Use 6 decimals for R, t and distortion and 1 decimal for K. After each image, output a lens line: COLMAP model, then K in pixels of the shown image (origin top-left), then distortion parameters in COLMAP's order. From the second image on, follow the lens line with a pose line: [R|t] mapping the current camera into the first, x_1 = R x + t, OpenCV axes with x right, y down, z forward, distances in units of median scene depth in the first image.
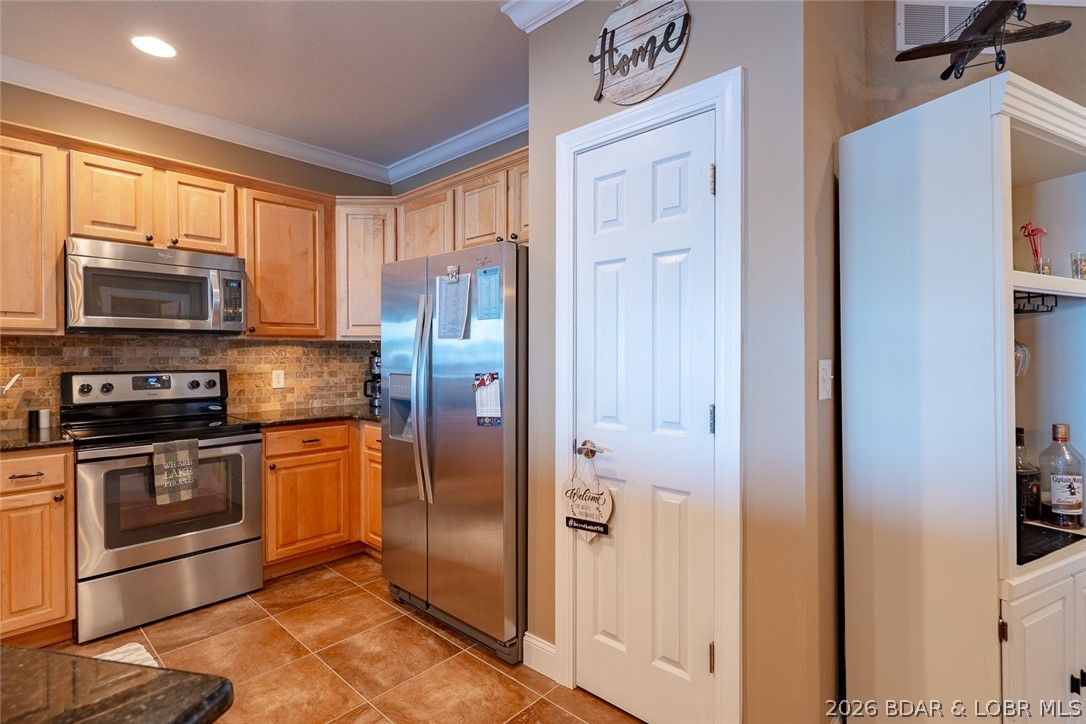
lens RADIAL K [[524.8, 0, 541.9], [0, 524.8, 359.6], [0, 0, 1]] dist [-0.009221, 0.000225]
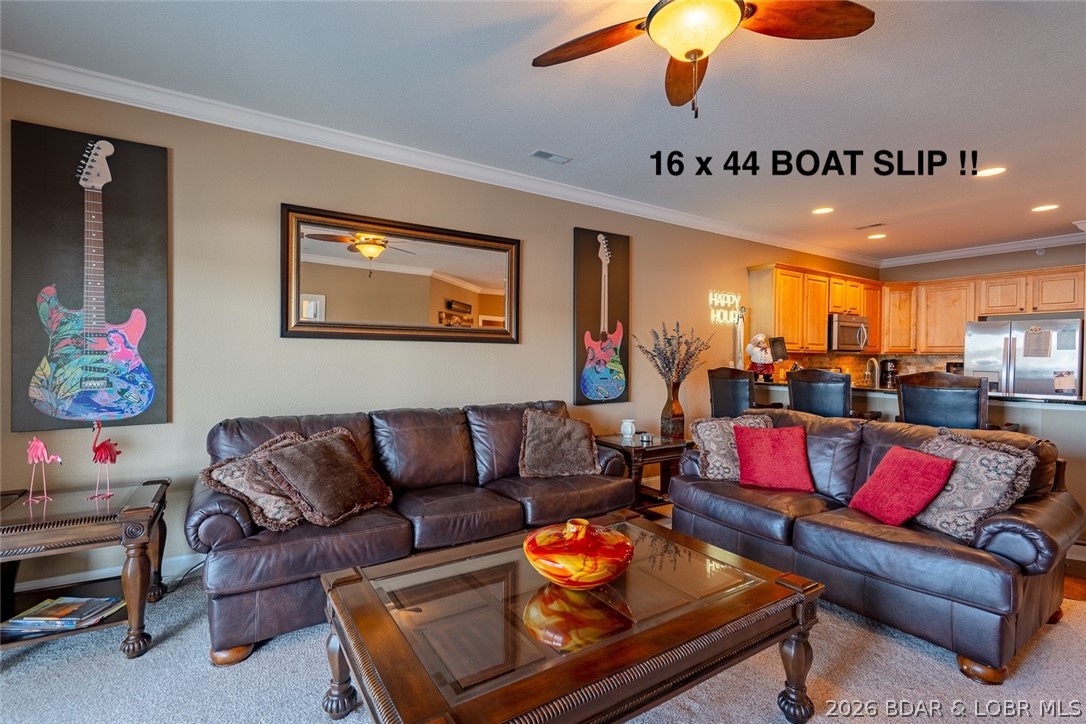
lens RADIAL K [[507.8, 0, 533.8], [0, 507.8, 363.4], [0, 0, 1]] dist [-0.005004, 0.003008]
pose [[0.965472, 0.016884, -0.259960, -1.512184], [-0.015070, 0.999846, 0.008970, 0.002106], [0.260071, -0.004742, 0.965578, -1.562233]]
